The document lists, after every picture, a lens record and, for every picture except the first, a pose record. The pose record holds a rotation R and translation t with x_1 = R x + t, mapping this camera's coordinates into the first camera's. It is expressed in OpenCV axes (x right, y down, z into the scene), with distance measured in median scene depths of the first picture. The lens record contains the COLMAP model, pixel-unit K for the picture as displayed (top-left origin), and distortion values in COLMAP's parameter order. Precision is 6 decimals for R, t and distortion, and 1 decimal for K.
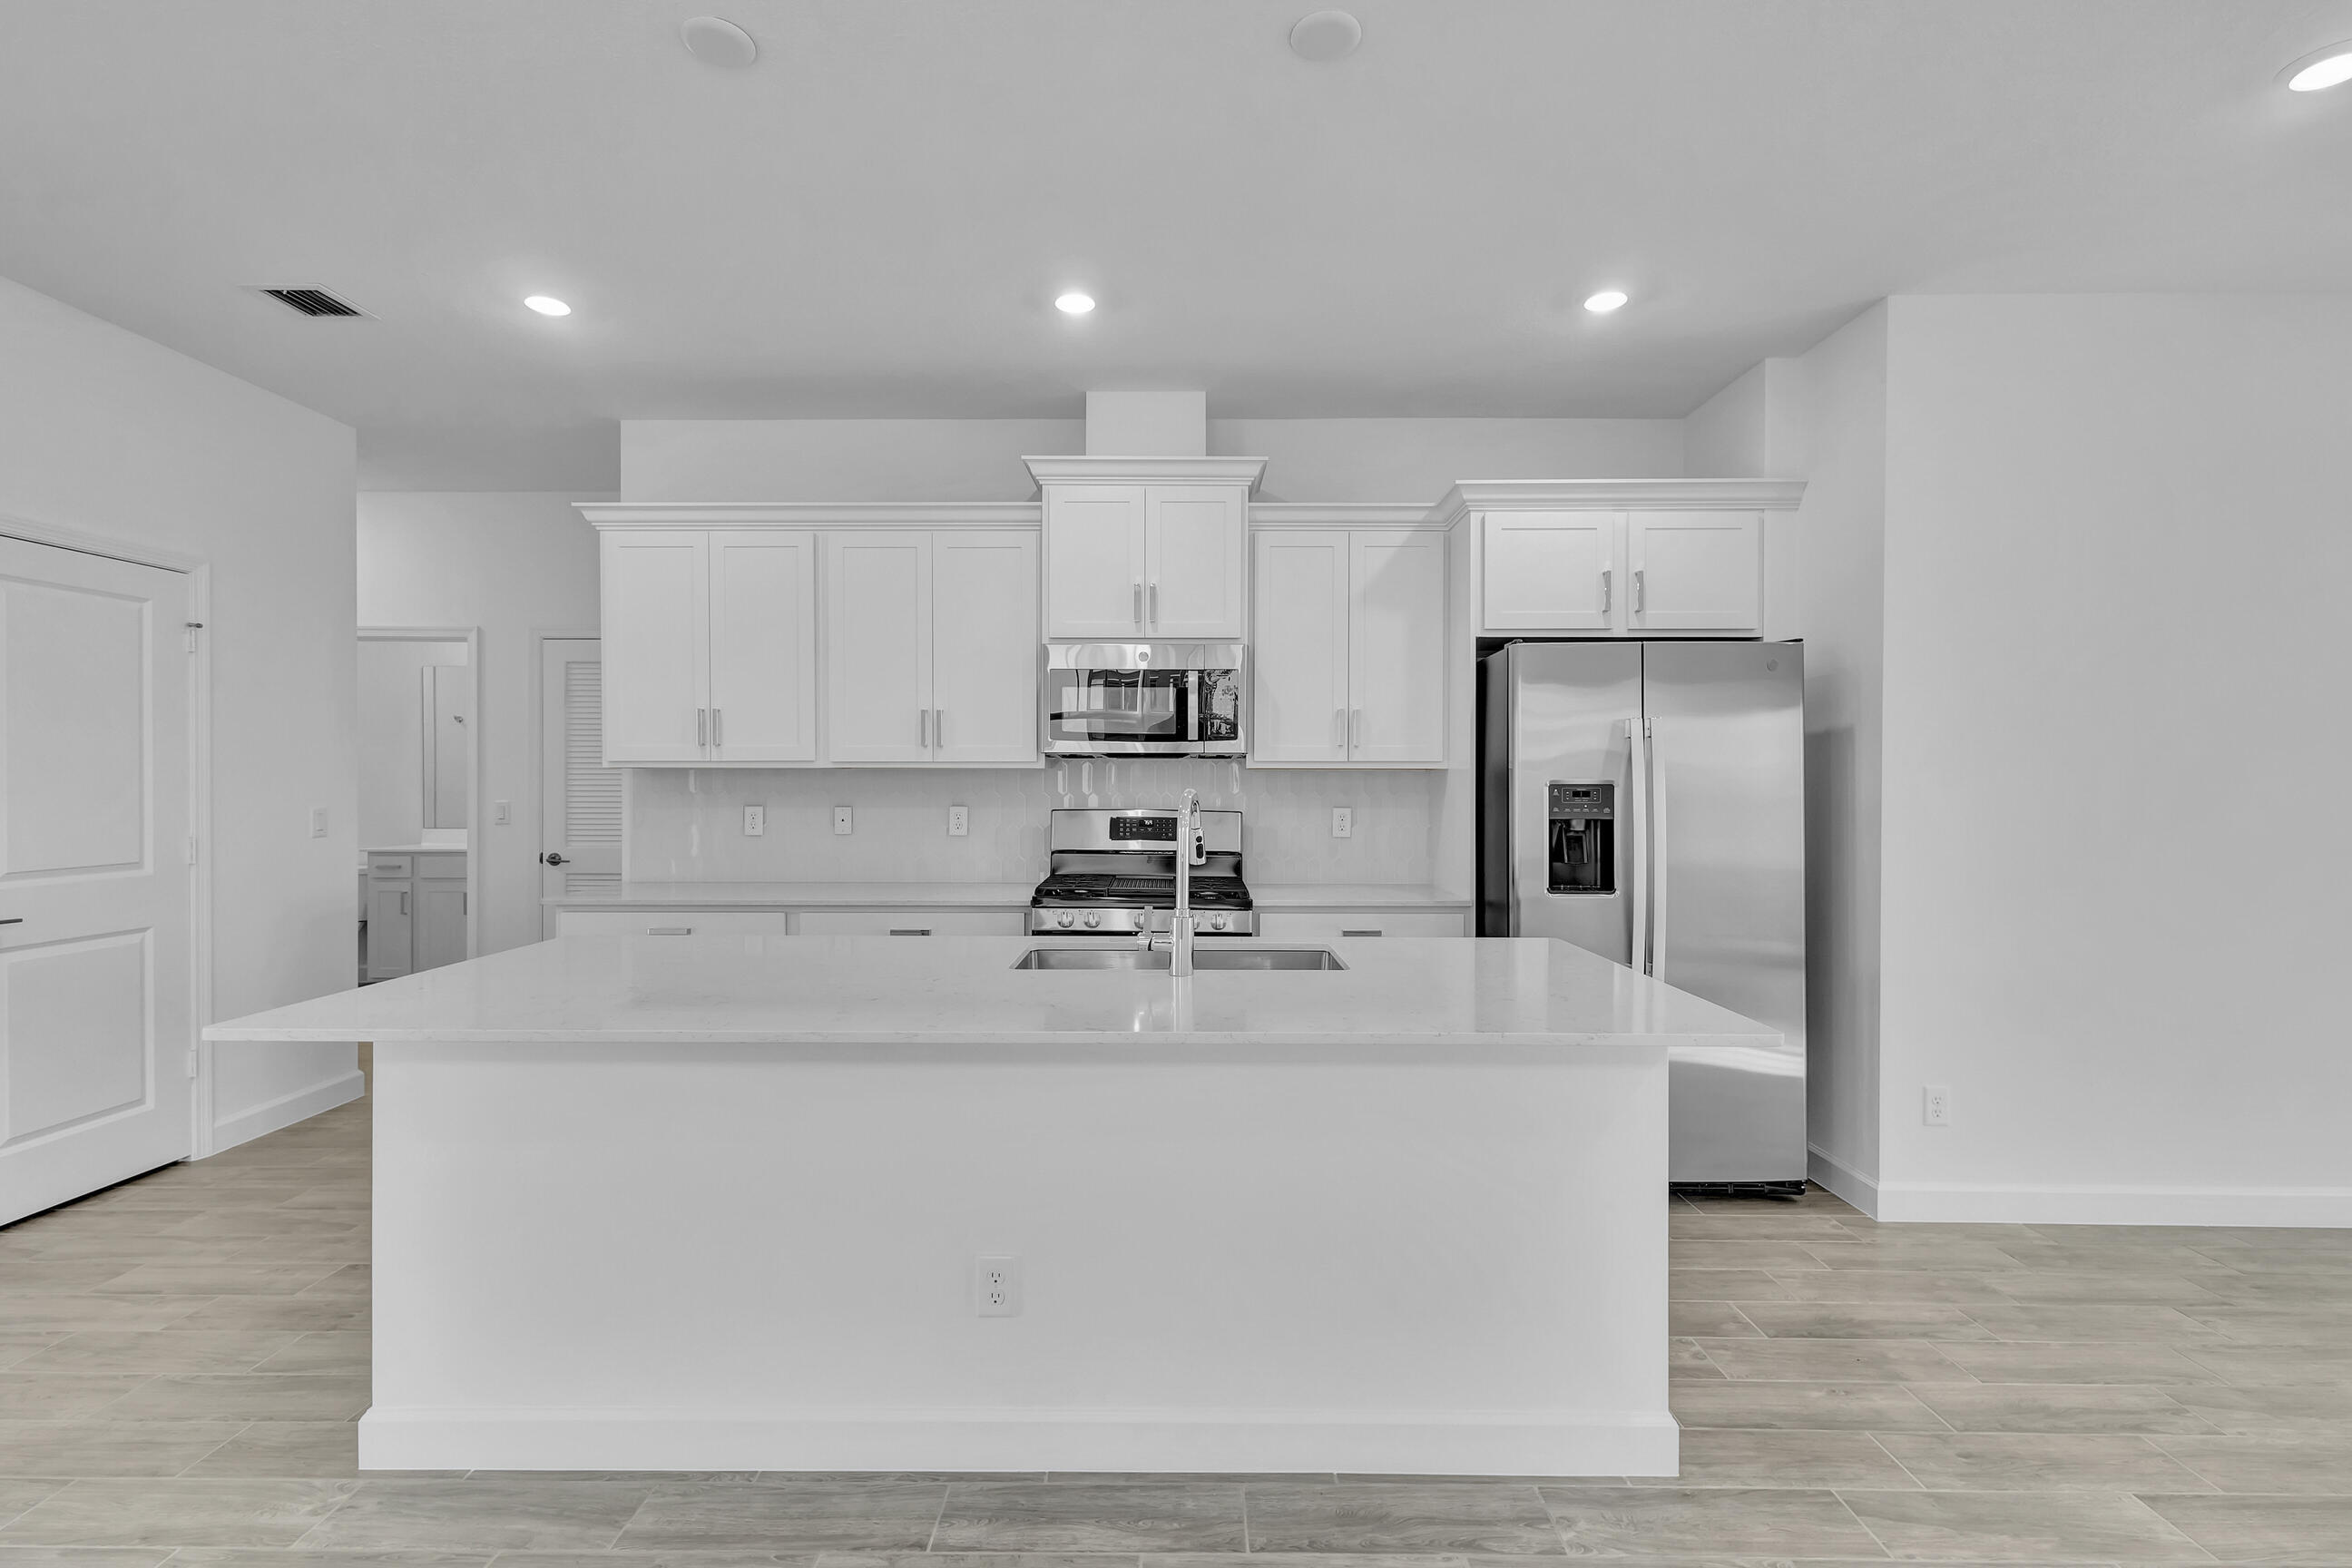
lens RADIAL K [[1084.1, 0, 1171.8], [0, 1084.1, 784.9], [0, 0, 1]] dist [0.011522, -0.004501]
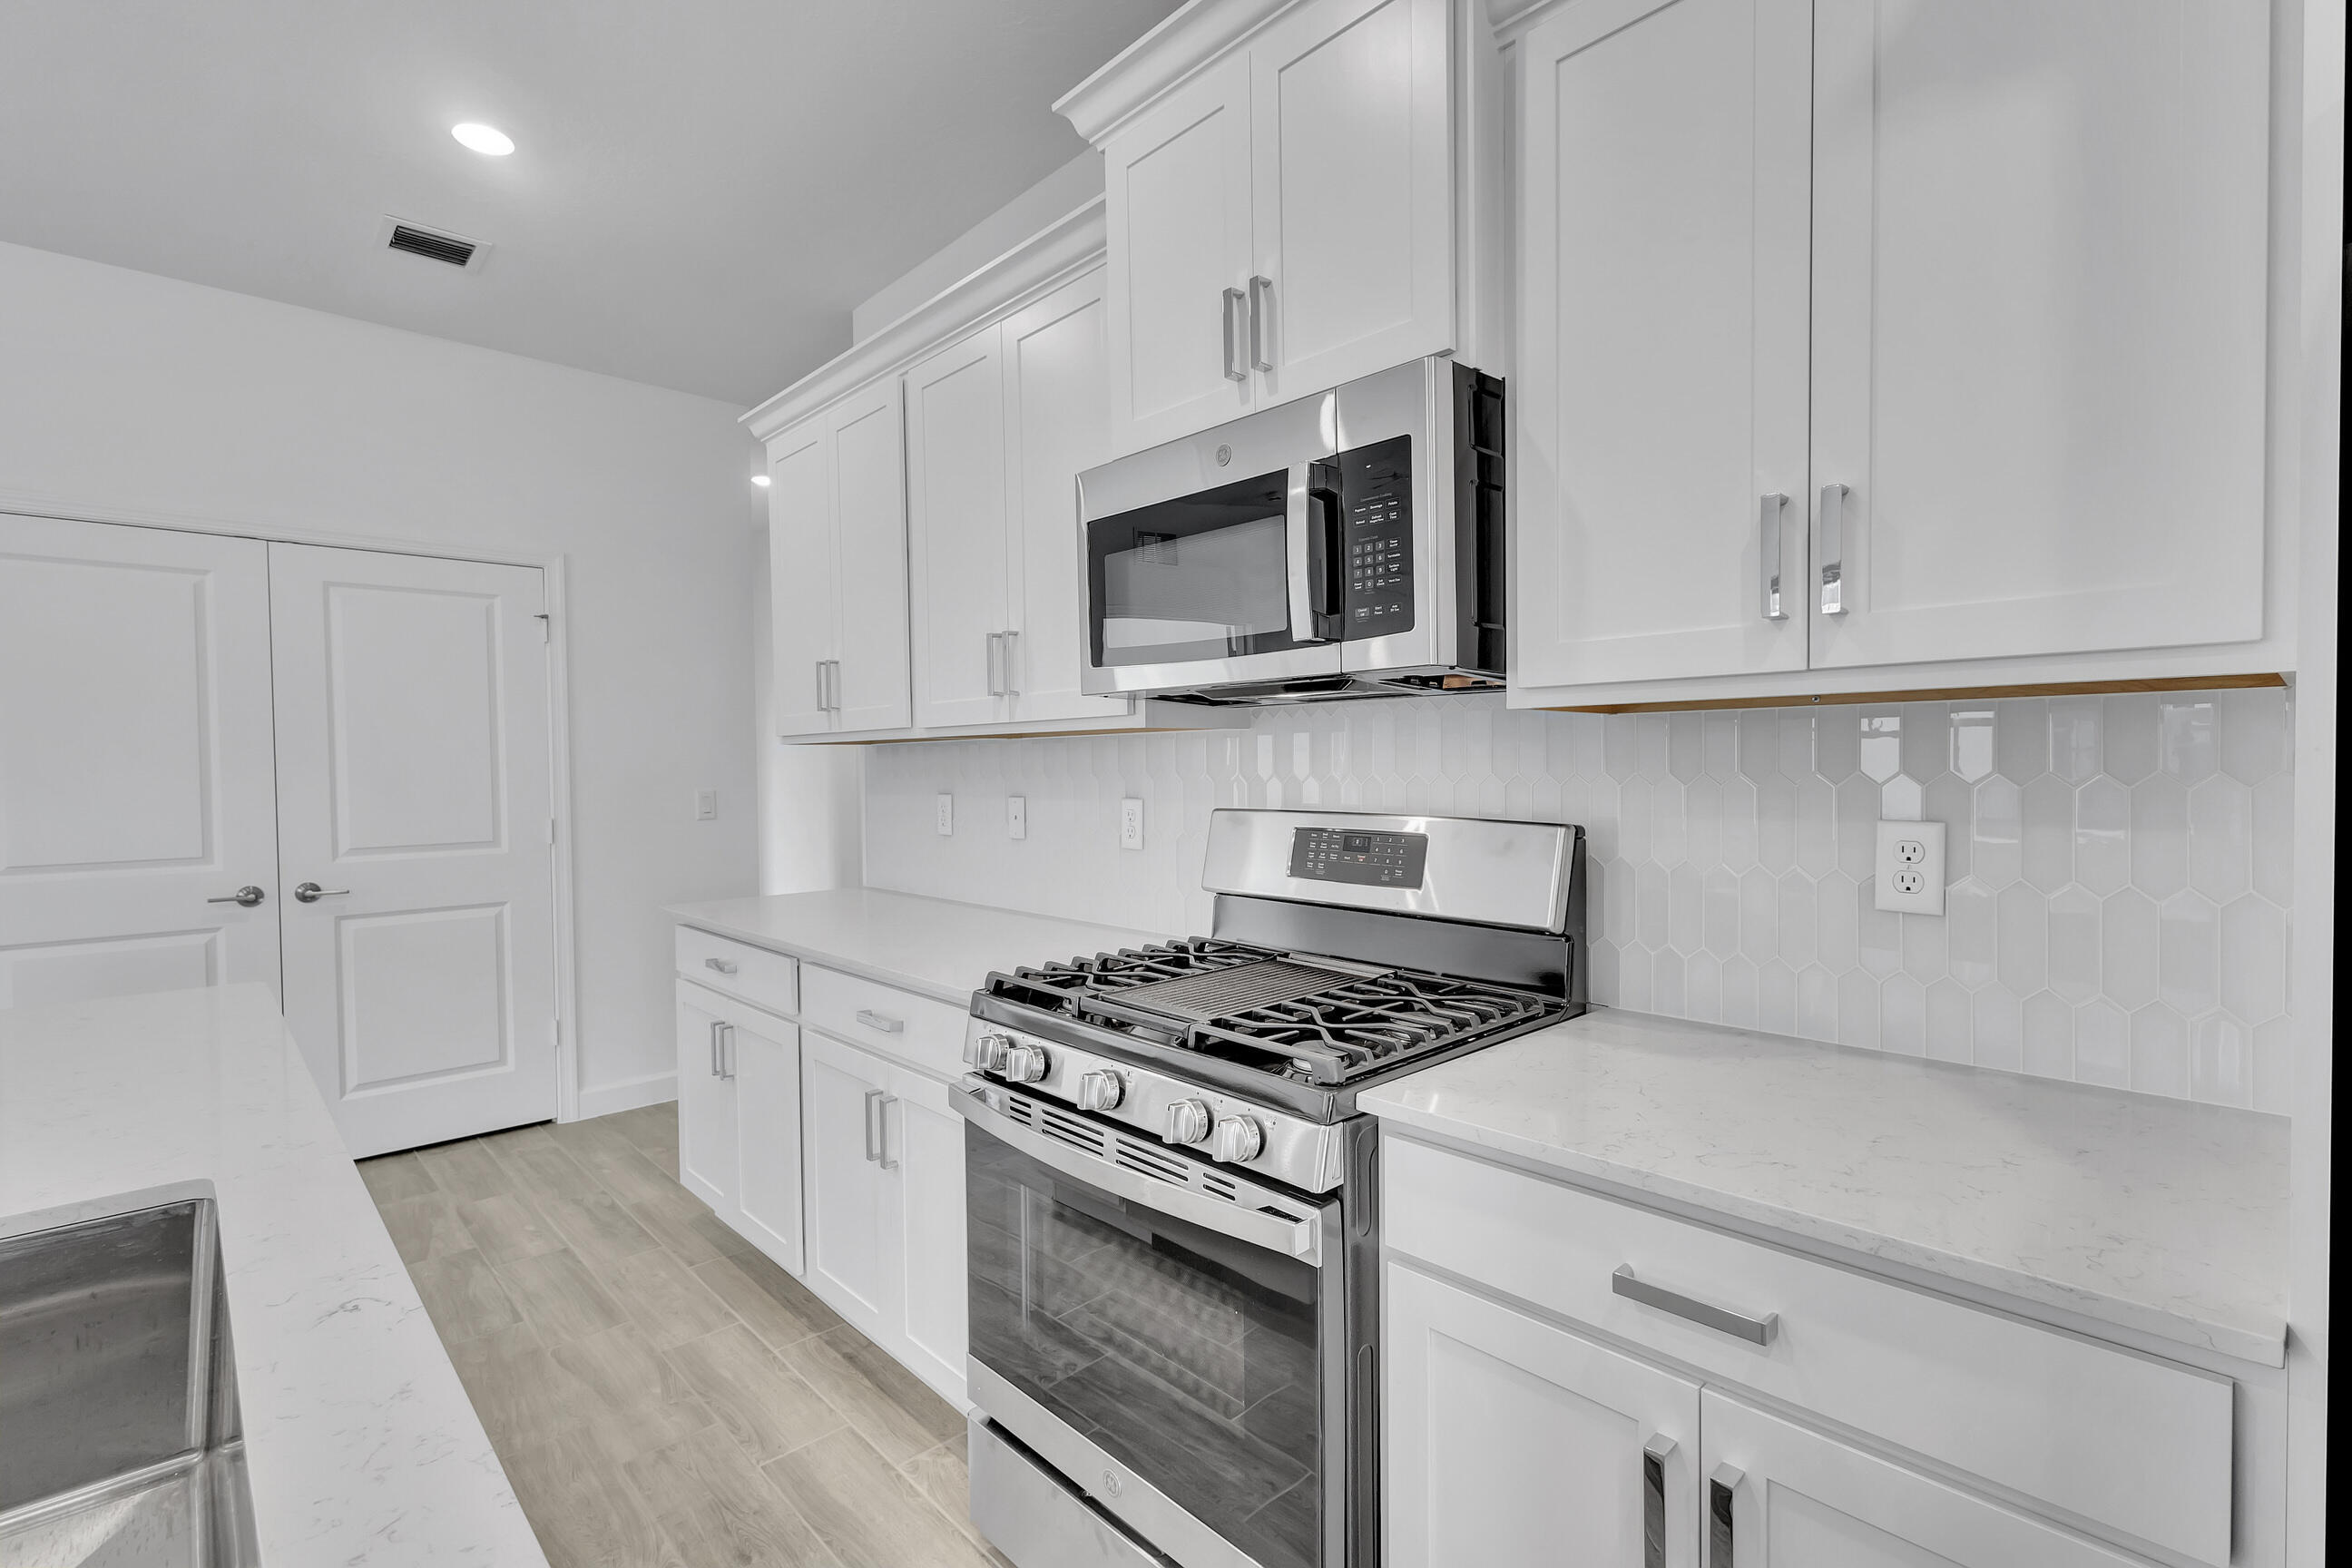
lens RADIAL K [[1084.1, 0, 1171.8], [0, 1084.1, 788.8], [0, 0, 1]] dist [0.011522, -0.004501]
pose [[0.686363, 0.008195, -0.727213, 0.292120], [0.009066, 0.999762, 0.019822, 0.003774], [0.727202, -0.020198, 0.686126, 0.748223]]
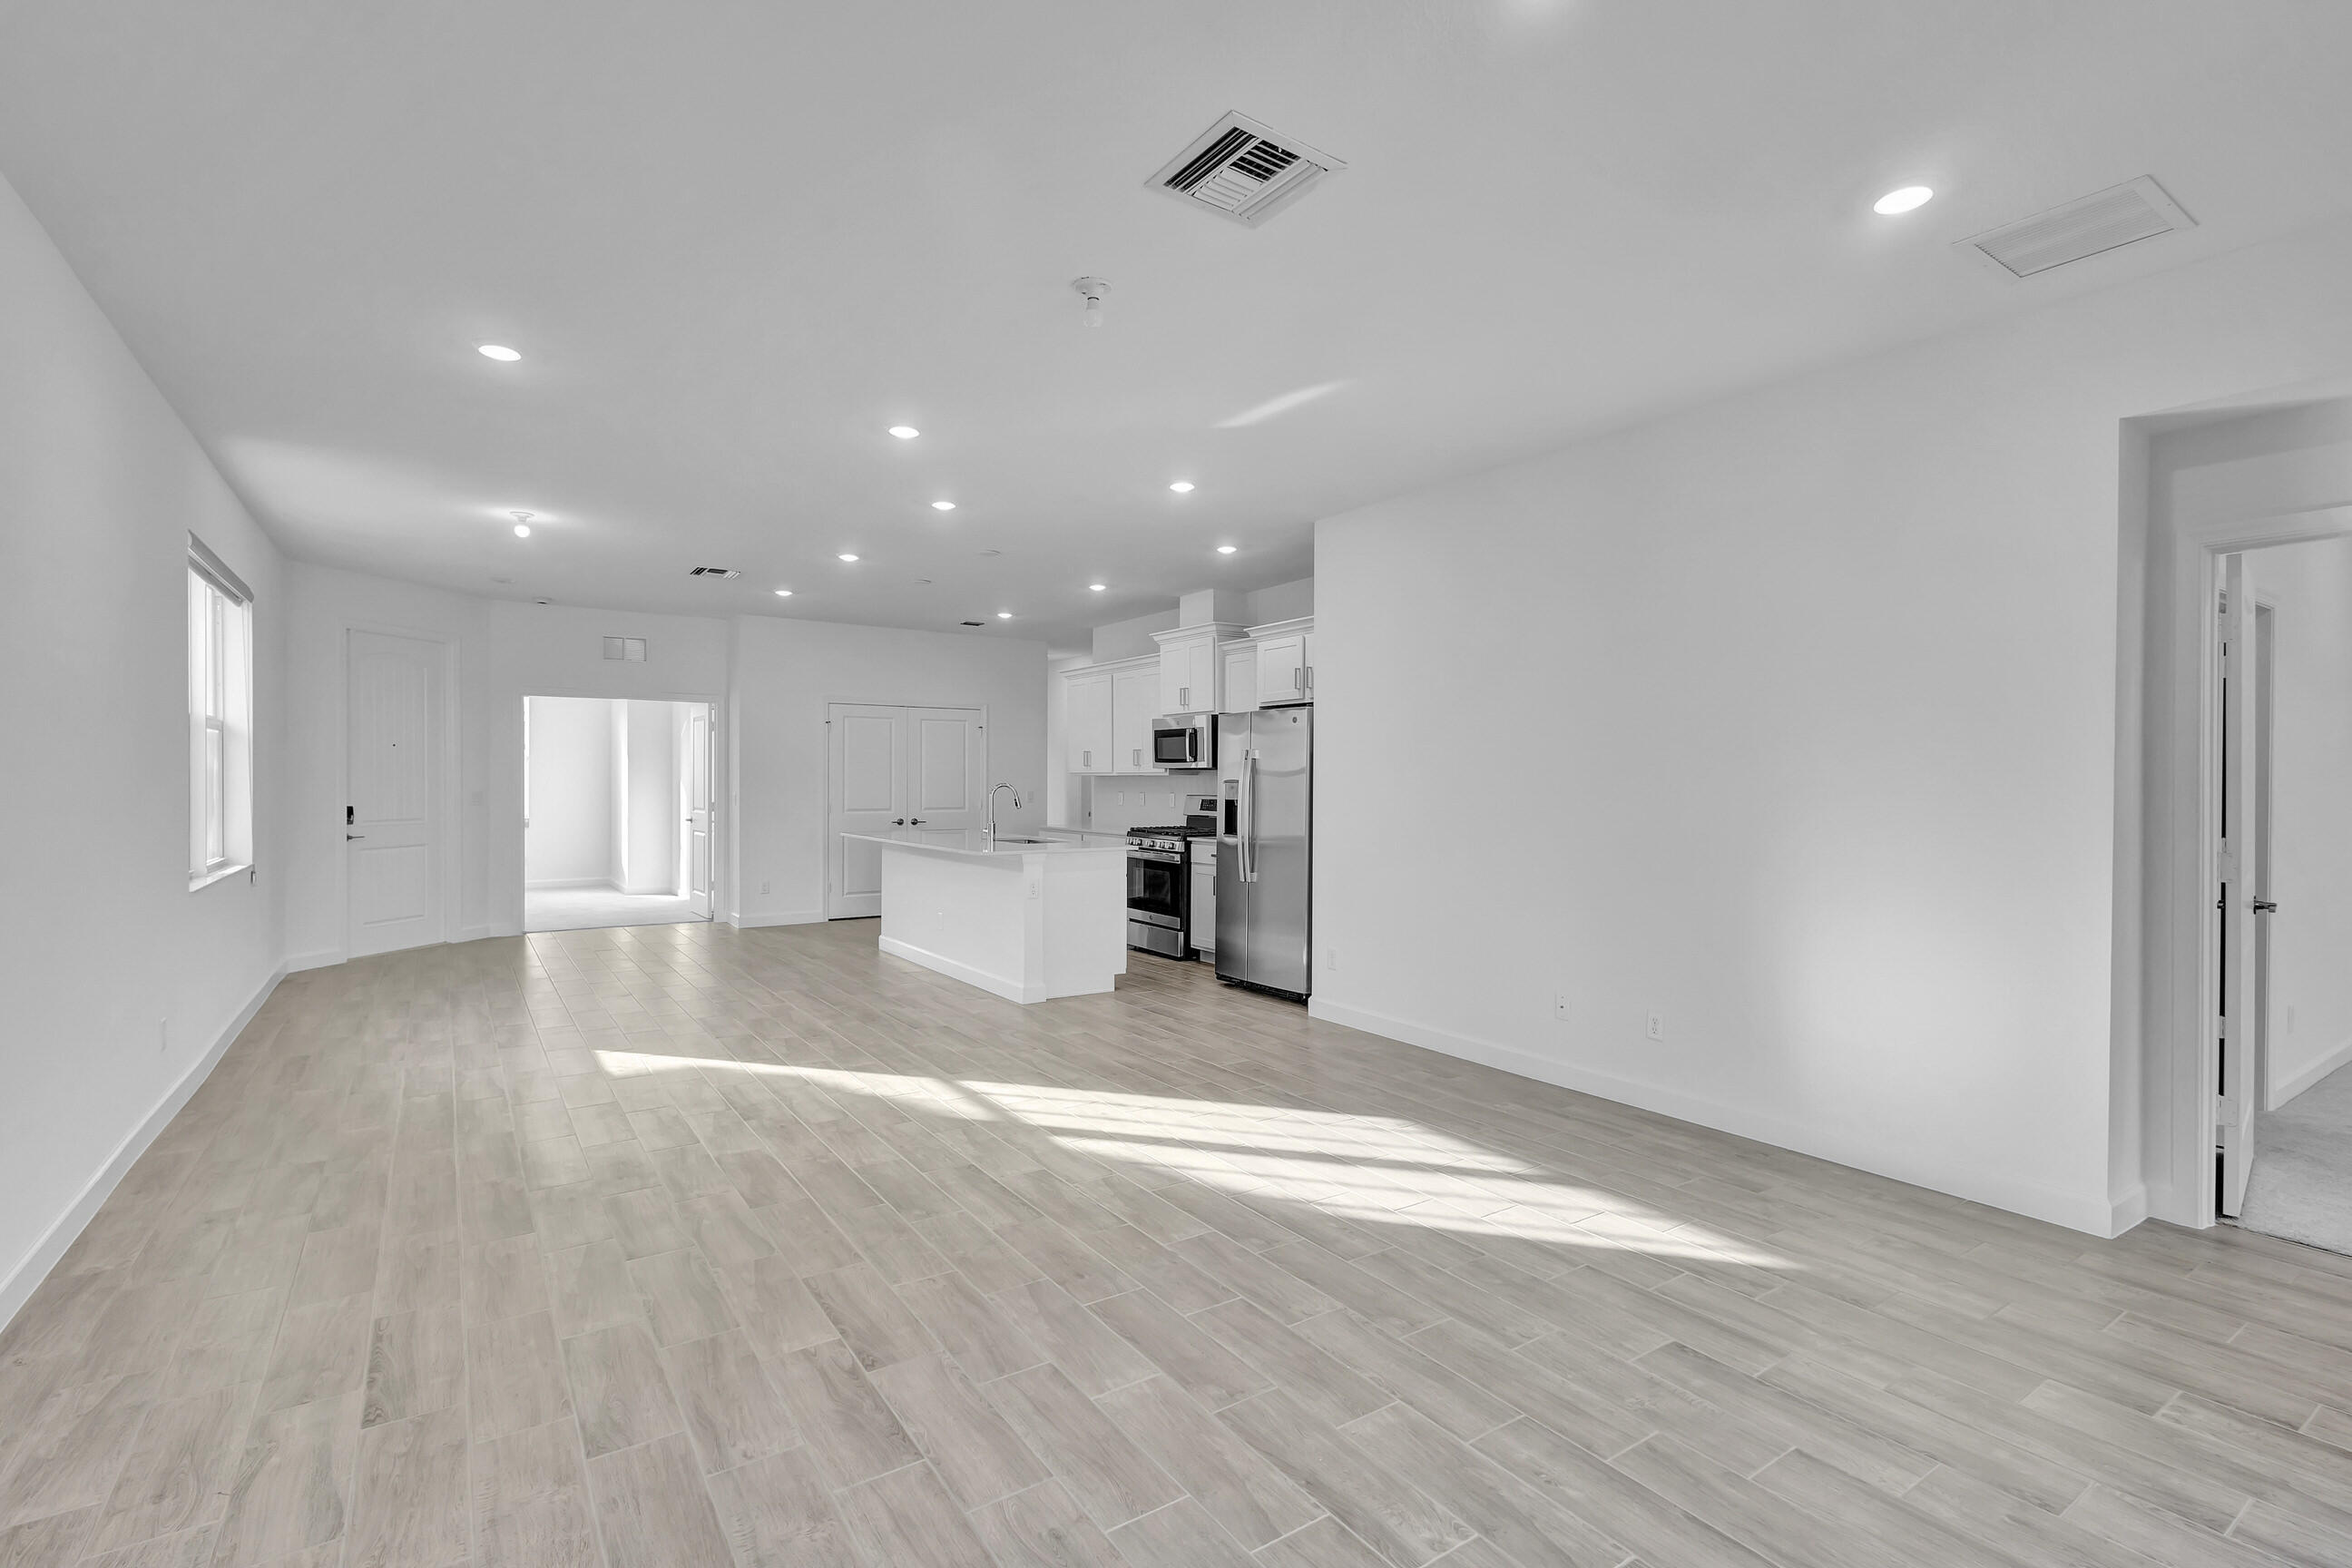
lens RADIAL K [[1084.1, 0, 1181.4], [0, 1084.1, 779.1], [0, 0, 1]] dist [0.011522, -0.004501]
pose [[0.571063, -0.001297, -0.820905, 1.867105], [-0.006823, 0.999957, -0.006326, 0.006676], [0.820878, 0.009214, 0.571030, -0.225740]]
